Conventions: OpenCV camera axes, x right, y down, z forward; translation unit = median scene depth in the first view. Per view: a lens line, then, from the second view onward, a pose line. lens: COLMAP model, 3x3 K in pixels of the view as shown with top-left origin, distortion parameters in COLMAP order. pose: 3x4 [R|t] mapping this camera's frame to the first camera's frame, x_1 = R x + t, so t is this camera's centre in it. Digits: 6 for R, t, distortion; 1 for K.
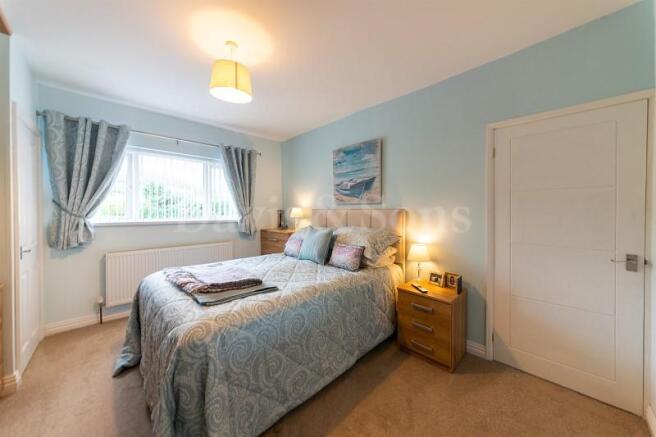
lens RADIAL K [[223.9, 0, 327.3], [0, 223.9, 210.2], [0, 0, 1]] dist [0.000819, 0.000077]
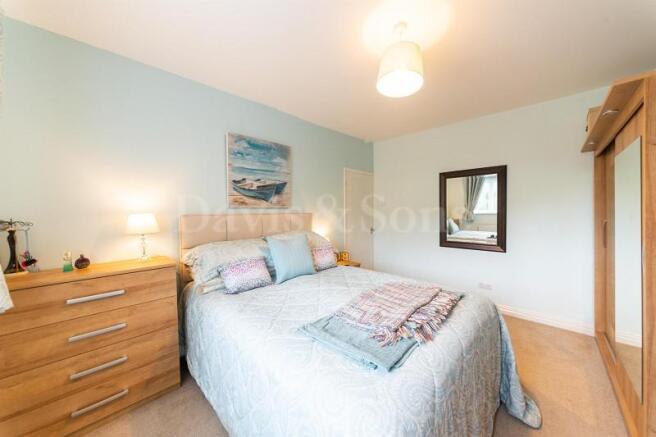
lens RADIAL K [[223.9, 0, 327.3], [0, 223.9, 210.2], [0, 0, 1]] dist [0.000819, 0.000077]
pose [[-0.004740, 0.002935, 0.999984, -0.734577], [0.009092, 0.999954, -0.002892, -0.014056], [-0.999947, 0.009078, -0.004767, 0.733519]]
